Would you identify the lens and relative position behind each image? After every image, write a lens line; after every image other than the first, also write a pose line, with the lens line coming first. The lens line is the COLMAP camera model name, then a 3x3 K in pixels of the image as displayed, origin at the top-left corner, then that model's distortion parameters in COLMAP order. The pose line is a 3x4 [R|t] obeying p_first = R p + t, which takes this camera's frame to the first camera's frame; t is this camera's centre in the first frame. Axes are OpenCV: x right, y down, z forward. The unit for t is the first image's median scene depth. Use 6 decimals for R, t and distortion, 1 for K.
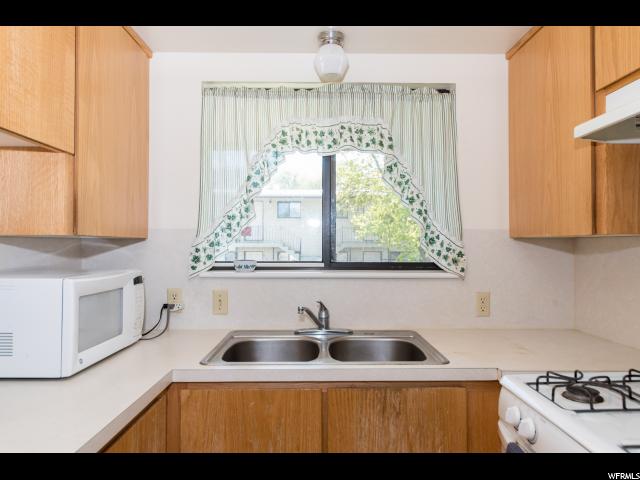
lens RADIAL K [[444.5, 0, 317.7], [0, 444.5, 241.1], [0, 0, 1]] dist [-0.010764, 0.001115]
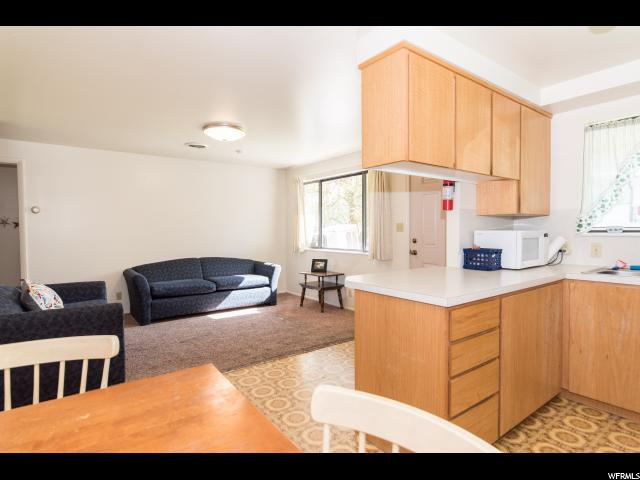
lens RADIAL K [[377.8, 0, 316.5], [0, 377.8, 238.0], [0, 0, 1]] dist [0.003910, 0.002435]
pose [[0.633585, 0.011381, -0.773589, 0.231644], [0.018555, 0.999381, 0.029900, 0.024755], [0.773451, -0.033299, 0.632981, -0.777613]]
